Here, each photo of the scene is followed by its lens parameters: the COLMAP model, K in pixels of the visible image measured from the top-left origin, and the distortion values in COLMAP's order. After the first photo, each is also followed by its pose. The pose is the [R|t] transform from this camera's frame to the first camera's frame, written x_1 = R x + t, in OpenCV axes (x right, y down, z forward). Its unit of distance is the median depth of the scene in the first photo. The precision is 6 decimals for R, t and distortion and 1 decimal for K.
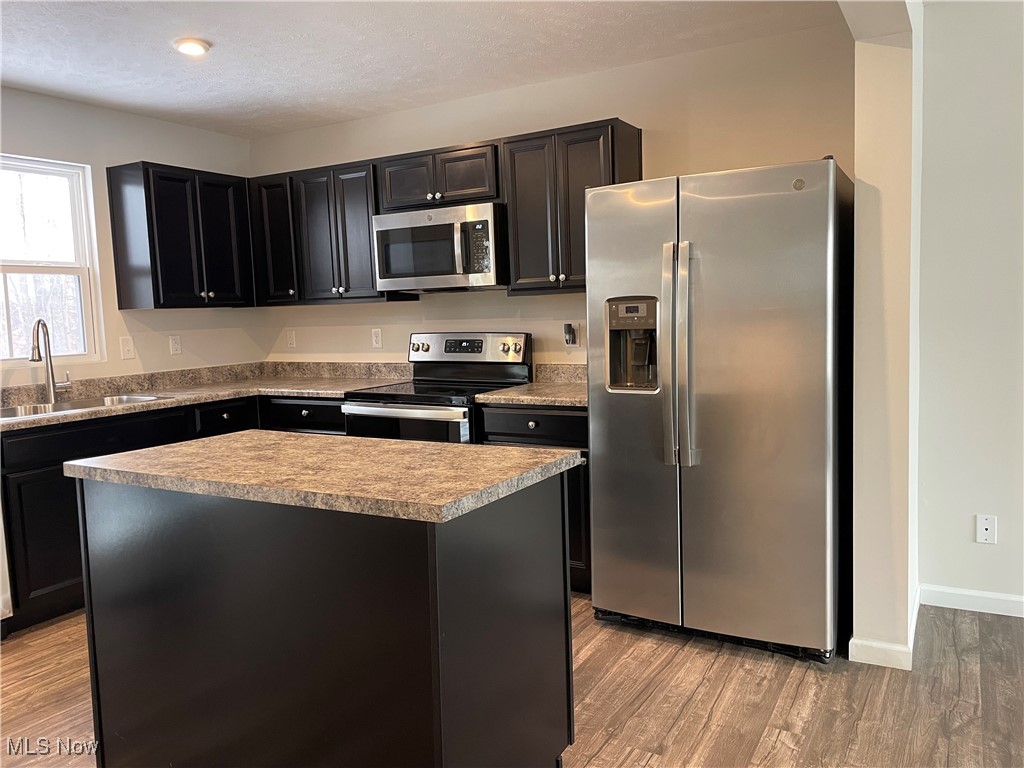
lens RADIAL K [[770.7, 0, 517.7], [0, 770.7, 374.5], [0, 0, 1]] dist [0.089544, -0.121967]
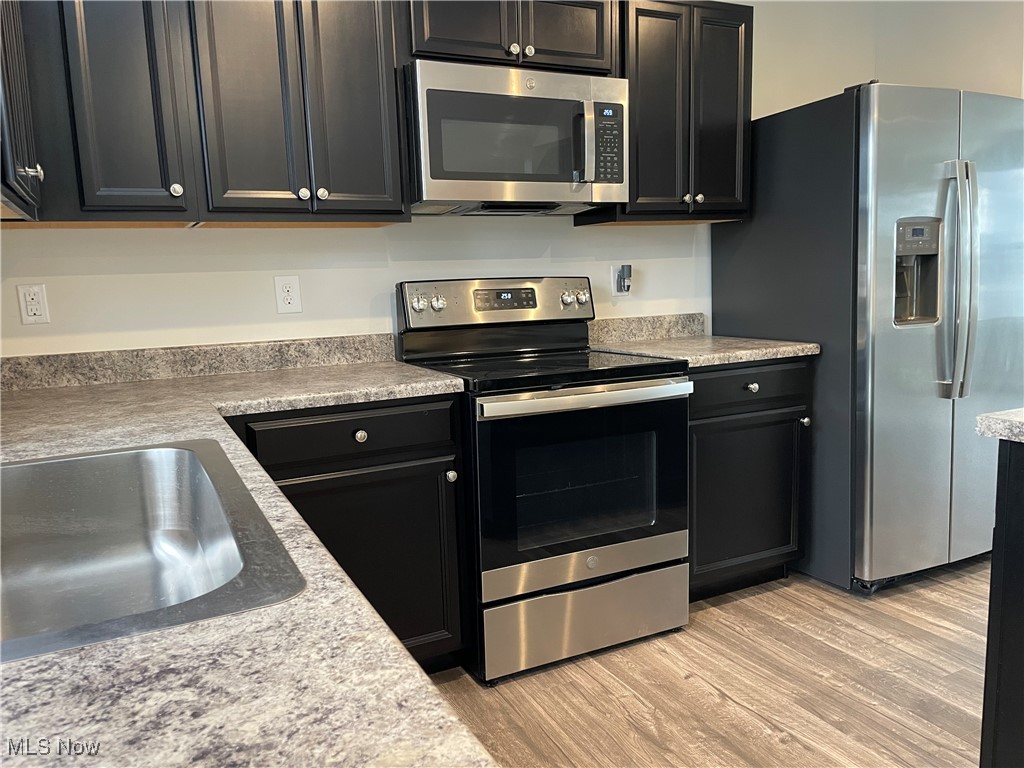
lens RADIAL K [[774.1, 0, 513.6], [0, 774.1, 391.8], [0, 0, 1]] dist [0.086254, -0.118357]
pose [[0.554909, -0.110228, 0.824576, -0.673591], [0.086641, 0.993450, 0.074497, -0.007635], [-0.827387, 0.030104, 0.560825, 0.685259]]
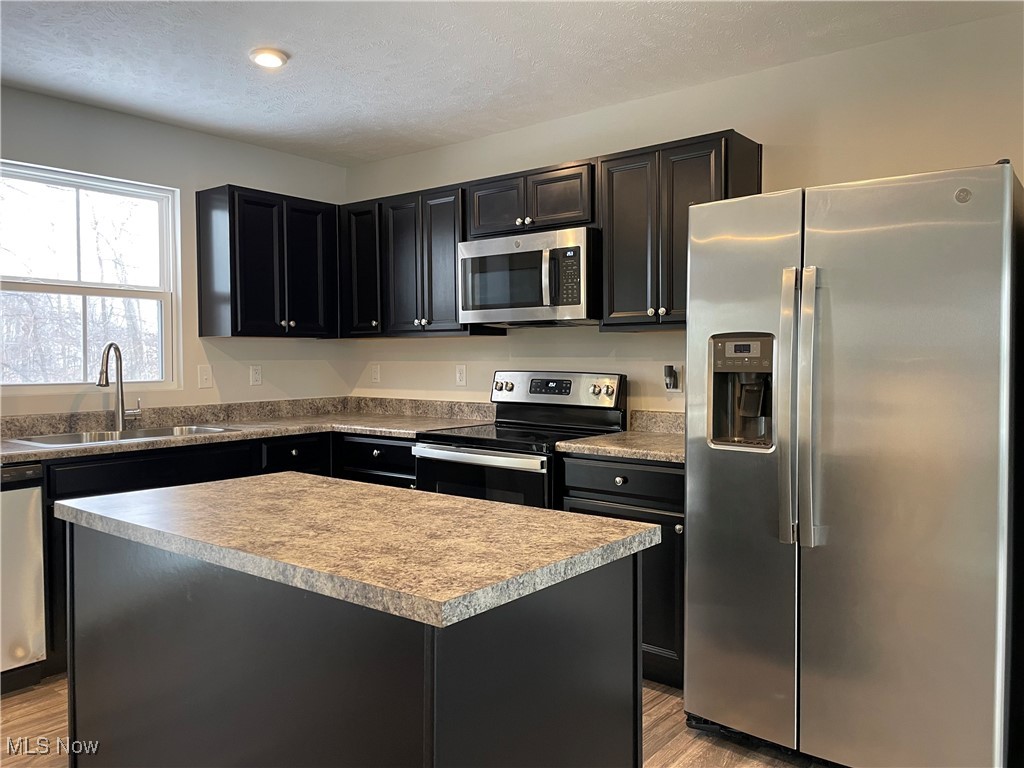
lens RADIAL K [[770.5, 0, 523.7], [0, 770.5, 370.6], [0, 0, 1]] dist [0.085889, -0.113217]
pose [[0.989372, 0.033852, -0.141412, 0.027506], [-0.042593, 0.997334, -0.059250, -0.001255], [0.139029, 0.064644, 0.988176, 0.118263]]
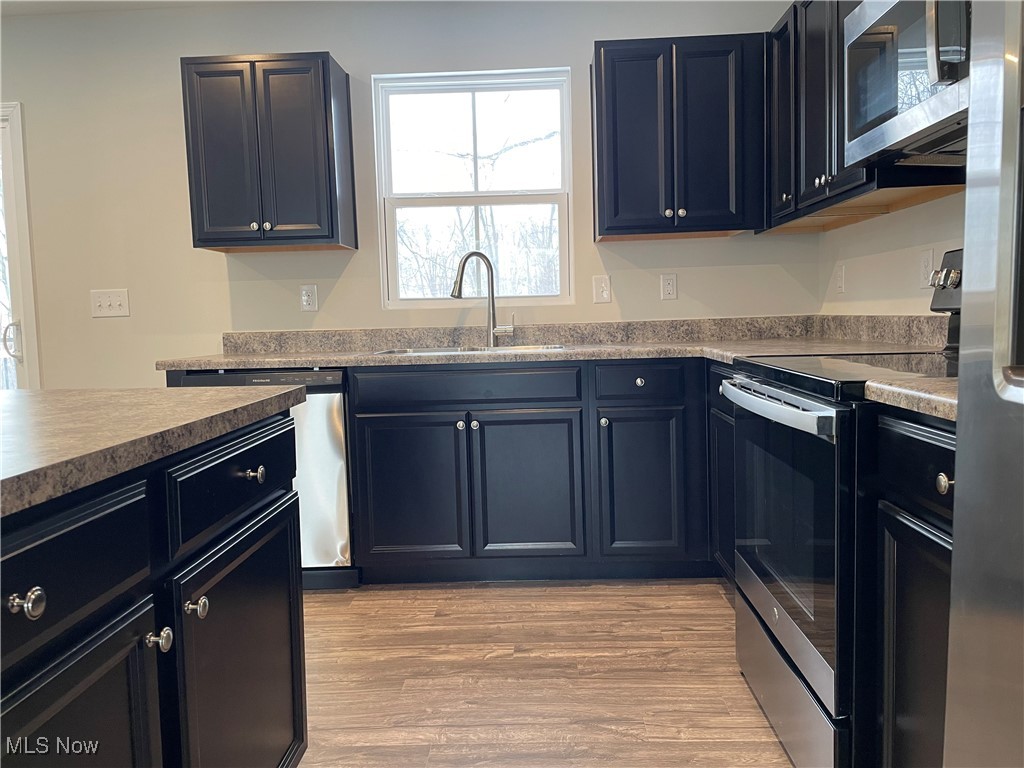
lens RADIAL K [[770.7, 0, 517.7], [0, 770.7, 374.5], [0, 0, 1]] dist [0.089544, -0.121967]
pose [[0.469081, 0.087242, -0.878836, 0.198096], [-0.061330, 0.995924, 0.066130, 0.007737], [0.881023, 0.022879, 0.472519, 0.611465]]
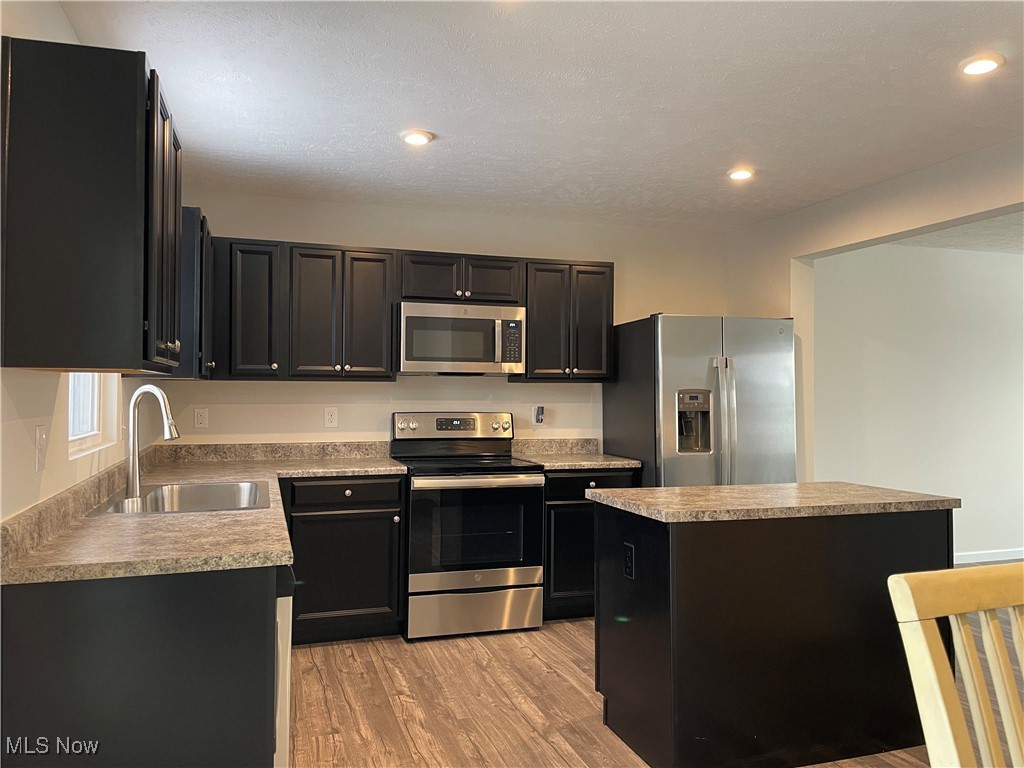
lens RADIAL K [[770.7, 0, 517.7], [0, 770.7, 374.5], [0, 0, 1]] dist [0.089544, -0.121967]
pose [[0.667190, 0.053202, 0.742985, -0.923605], [0.034313, 0.994192, -0.102002, 0.009249], [-0.744096, 0.093549, 0.661490, 0.201515]]
